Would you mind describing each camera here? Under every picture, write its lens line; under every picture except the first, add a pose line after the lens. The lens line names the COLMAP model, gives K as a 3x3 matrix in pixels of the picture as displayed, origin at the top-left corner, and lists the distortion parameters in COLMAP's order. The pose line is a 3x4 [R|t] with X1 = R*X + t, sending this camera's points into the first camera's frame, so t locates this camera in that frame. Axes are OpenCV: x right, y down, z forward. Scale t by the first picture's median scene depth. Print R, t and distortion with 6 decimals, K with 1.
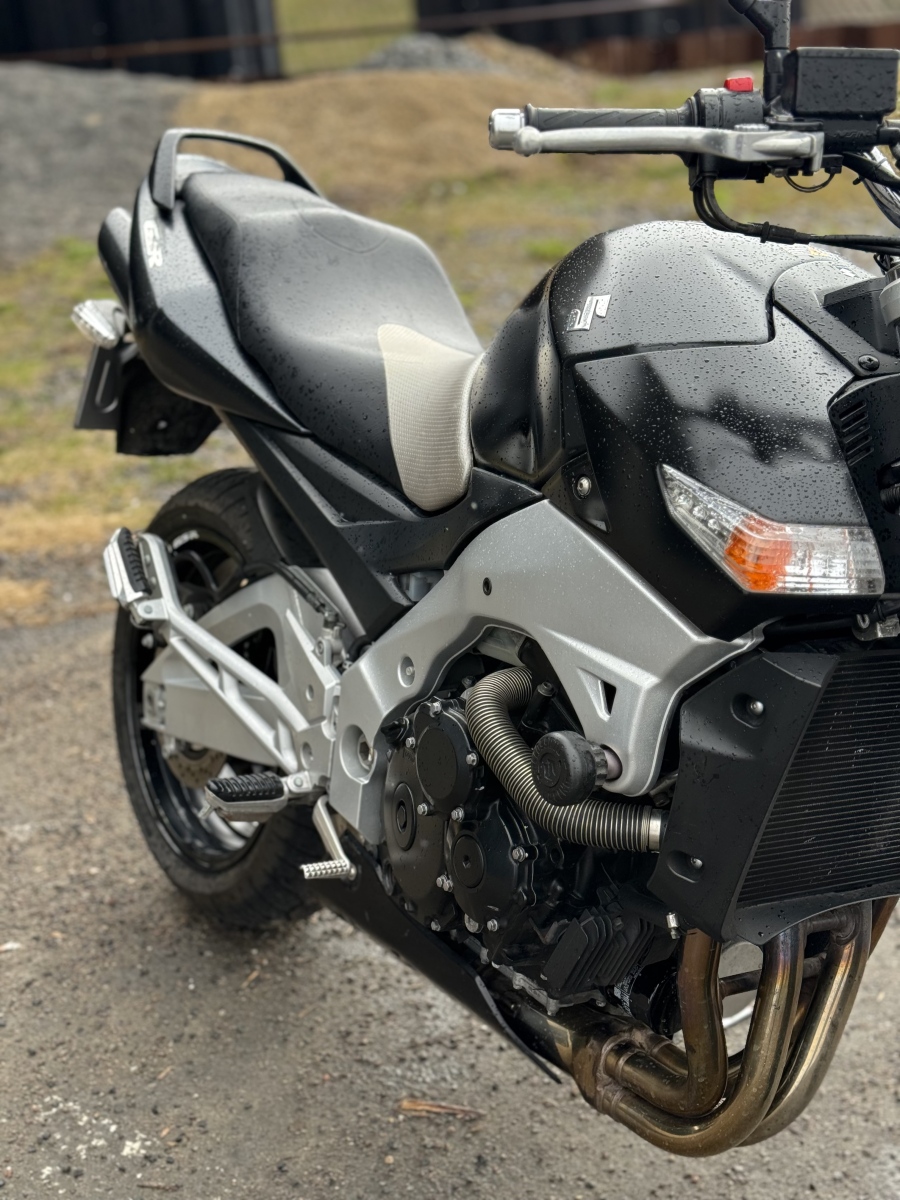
lens RADIAL K [[1666.1, 0, 450.0], [0, 1666.1, 600.0], [0, 0, 1]] dist [0.193343, -0.347706]
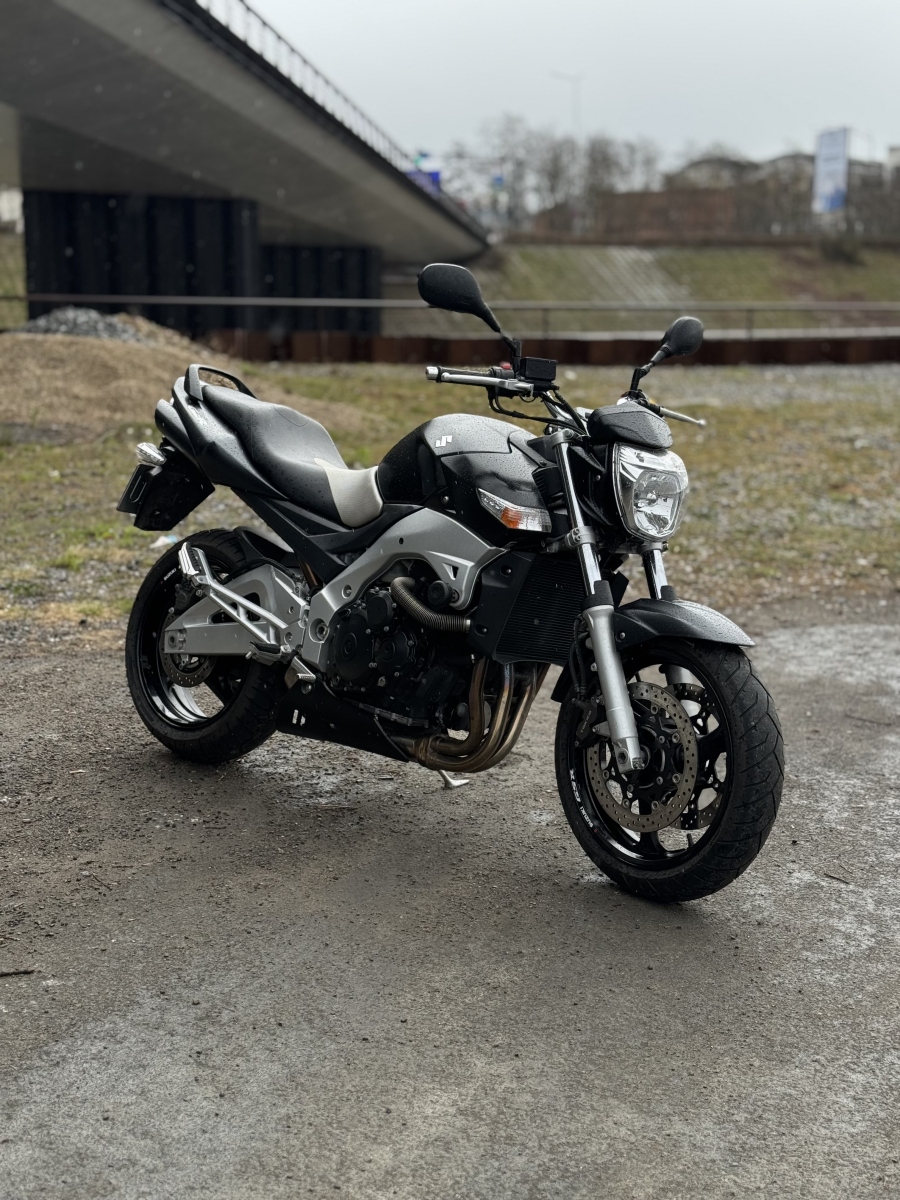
lens RADIAL K [[1671.1, 0, 424.1], [0, 1671.1, 597.9], [0, 0, 1]] dist [0.153152, -0.032290]
pose [[0.970261, 0.059204, 0.234711, -0.549466], [-0.020927, 0.986514, -0.162331, 0.501756], [-0.241156, 0.152592, 0.958415, -1.499356]]
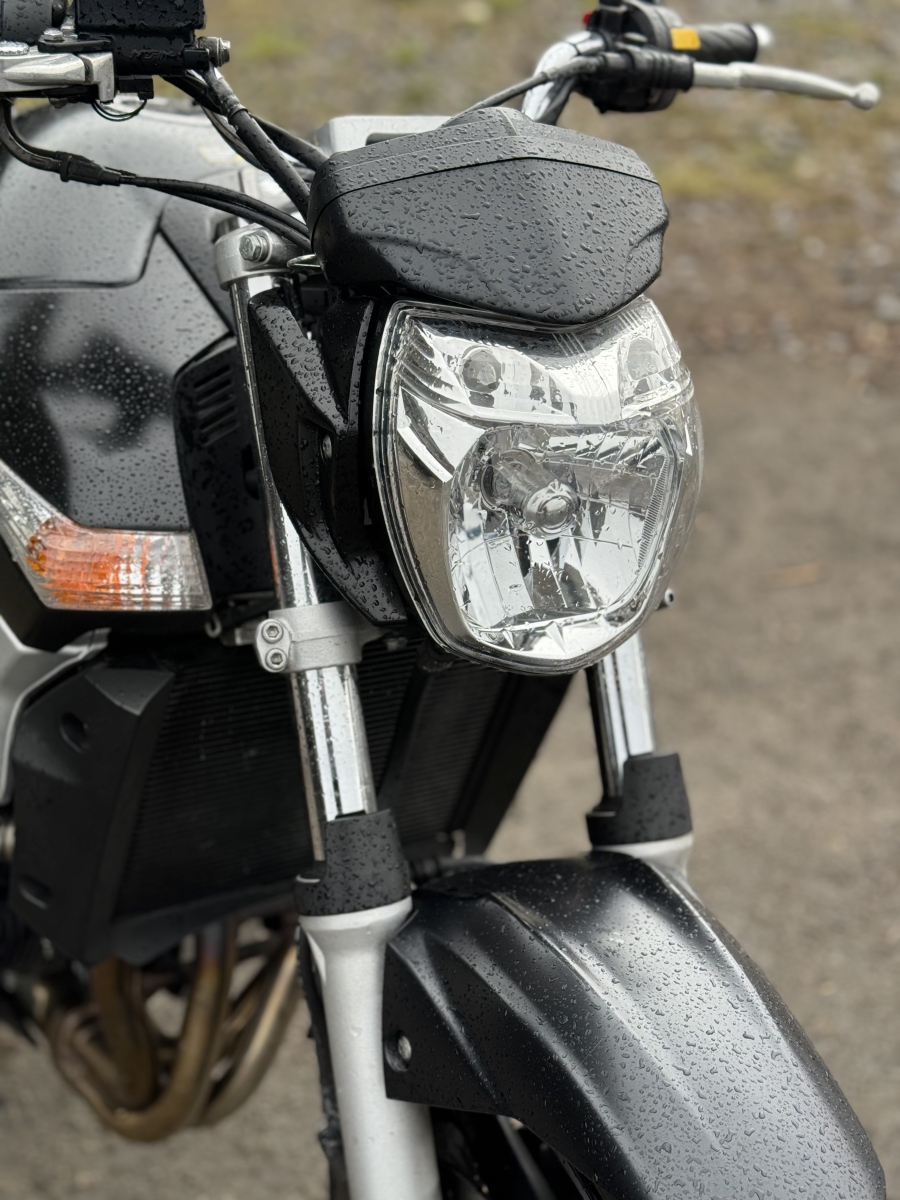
lens RADIAL K [[1671.1, 0, 424.1], [0, 1671.1, 597.9], [0, 0, 1]] dist [0.153152, -0.032290]
pose [[0.999525, 0.012080, 0.028369, 0.283458], [-0.016307, 0.987957, 0.153866, -0.118453], [-0.026168, -0.154255, 0.987684, 0.124906]]
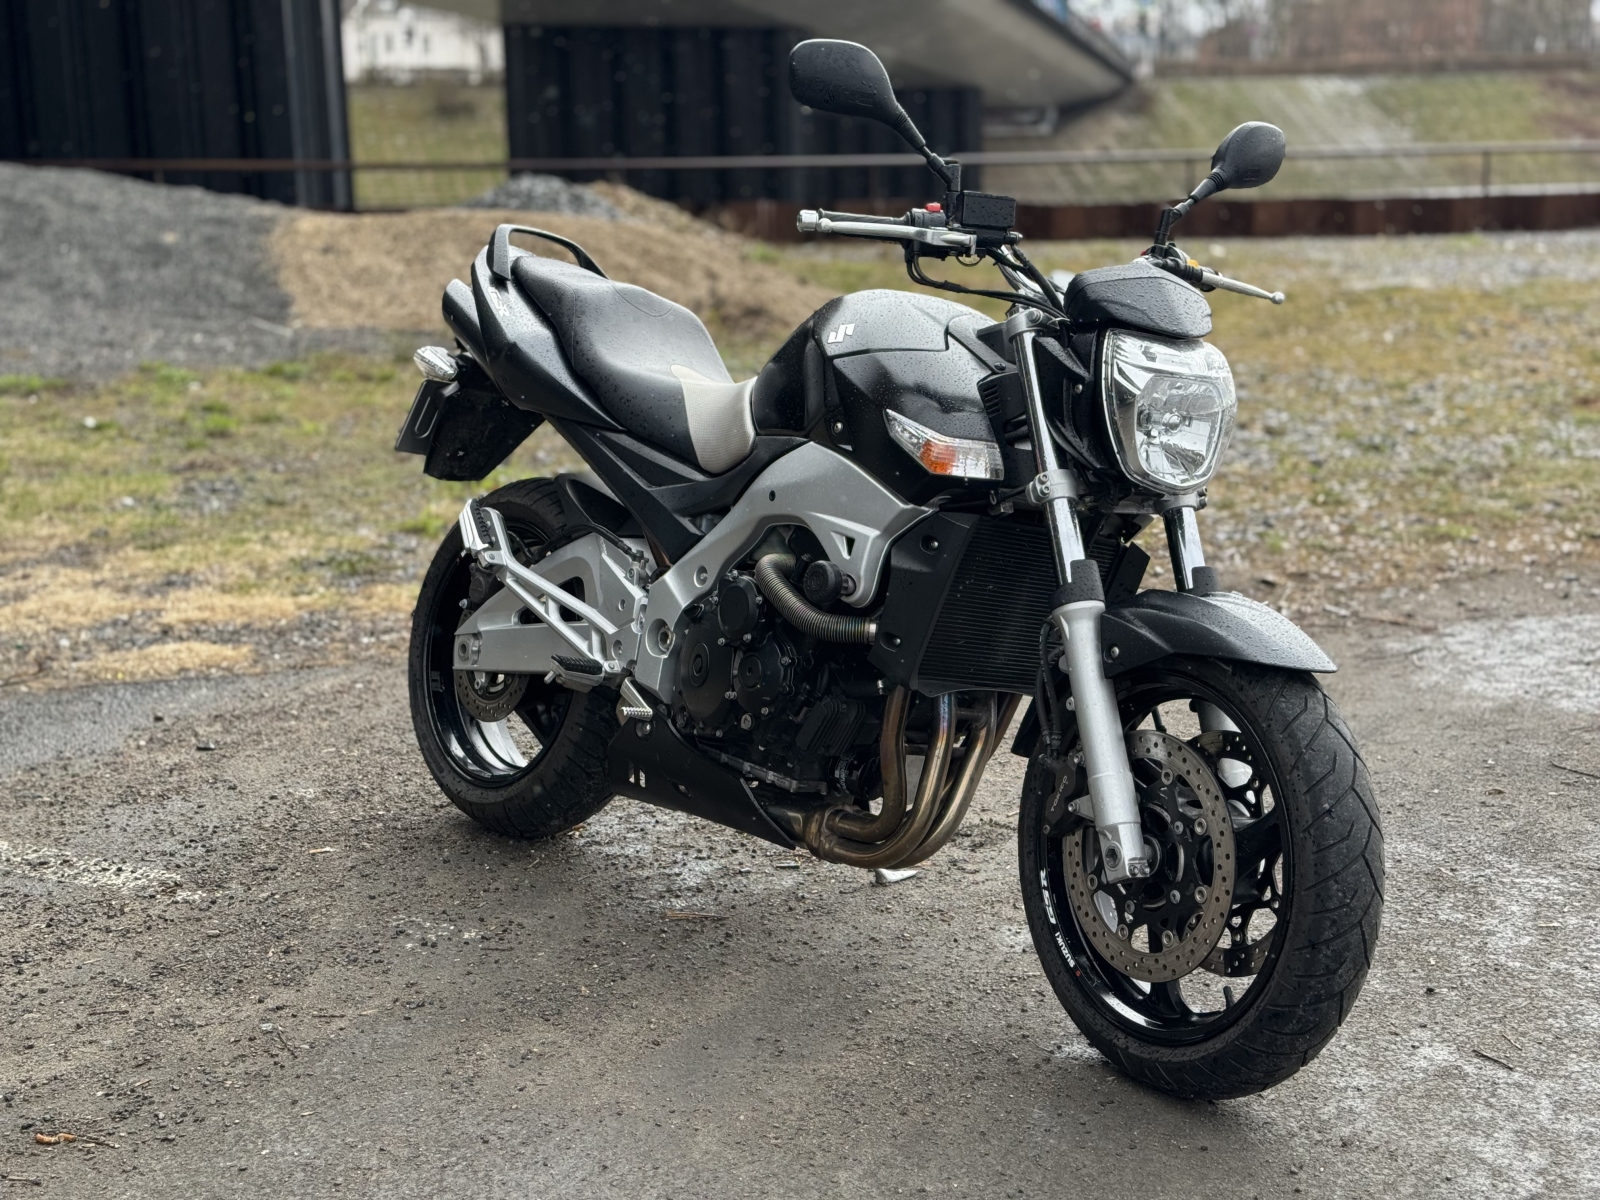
lens RADIAL K [[2221.5, 0, 800.0], [0, 2221.5, 600.0], [0, 0, 1]] dist [0.193343, -0.347706]
pose [[0.990594, 0.052652, 0.126295, -0.217003], [-0.034423, 0.989210, -0.142402, 0.396420], [-0.132430, 0.136716, 0.981718, -1.105360]]
